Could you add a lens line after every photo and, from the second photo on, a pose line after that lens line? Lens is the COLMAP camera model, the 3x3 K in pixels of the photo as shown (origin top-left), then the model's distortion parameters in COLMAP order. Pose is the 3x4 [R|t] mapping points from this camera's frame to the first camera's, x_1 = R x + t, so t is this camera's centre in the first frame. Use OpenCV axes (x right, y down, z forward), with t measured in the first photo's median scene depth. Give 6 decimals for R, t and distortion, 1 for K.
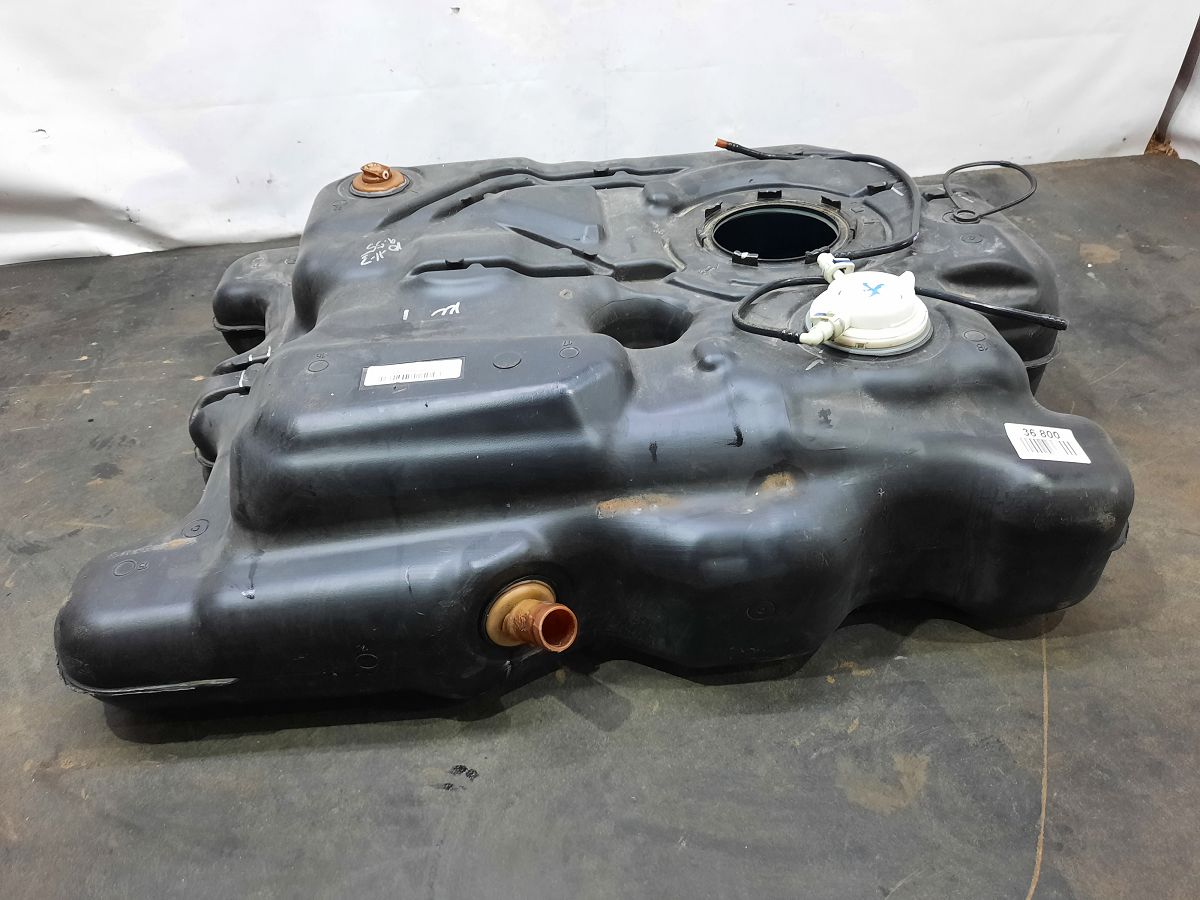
lens RADIAL K [[898.1, 0, 600.0], [0, 898.1, 450.0], [0, 0, 1]] dist [-0.002580, -0.002255]
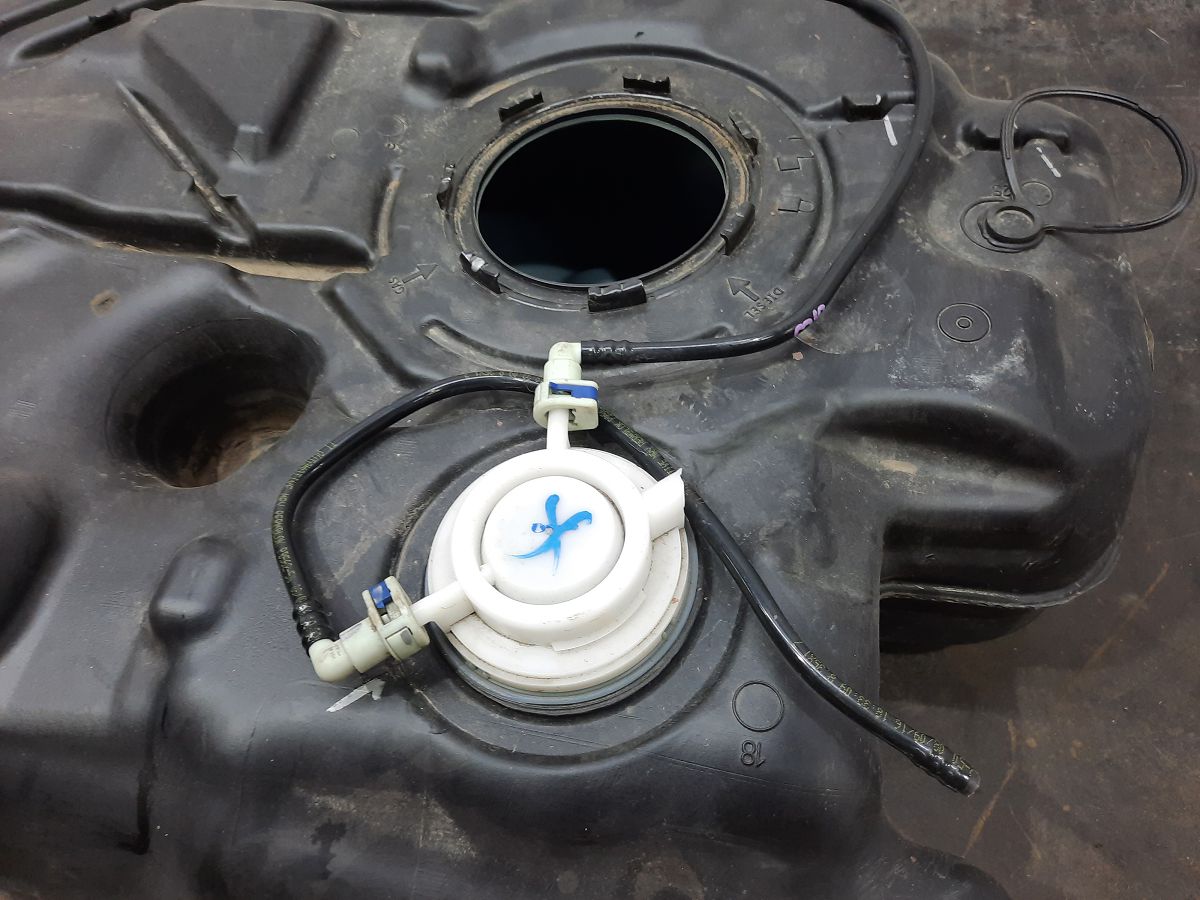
lens RADIAL K [[898.1, 0, 600.0], [0, 898.1, 450.0], [0, 0, 1]] dist [-0.002580, -0.002255]
pose [[0.964591, 0.203634, -0.167621, 0.400939], [-0.132731, 0.923977, 0.358677, -0.377960], [0.227917, -0.323728, 0.918289, 0.662158]]
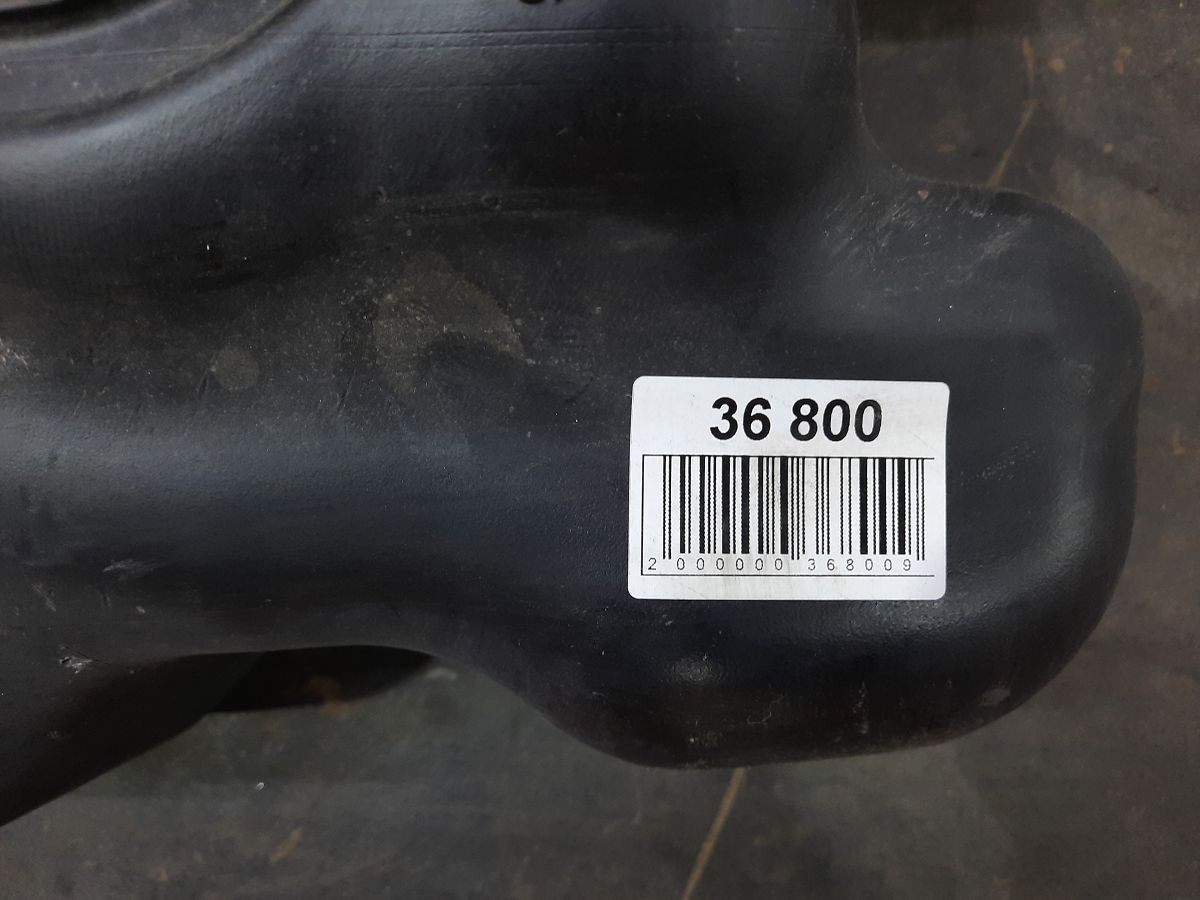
lens RADIAL K [[898.1, 0, 600.0], [0, 898.1, 450.0], [0, 0, 1]] dist [-0.002580, -0.002255]
pose [[0.997931, 0.045208, -0.045711, 0.449135], [0.004107, 0.664721, 0.747080, -0.177650], [0.064159, -0.745723, 0.663160, 0.836216]]
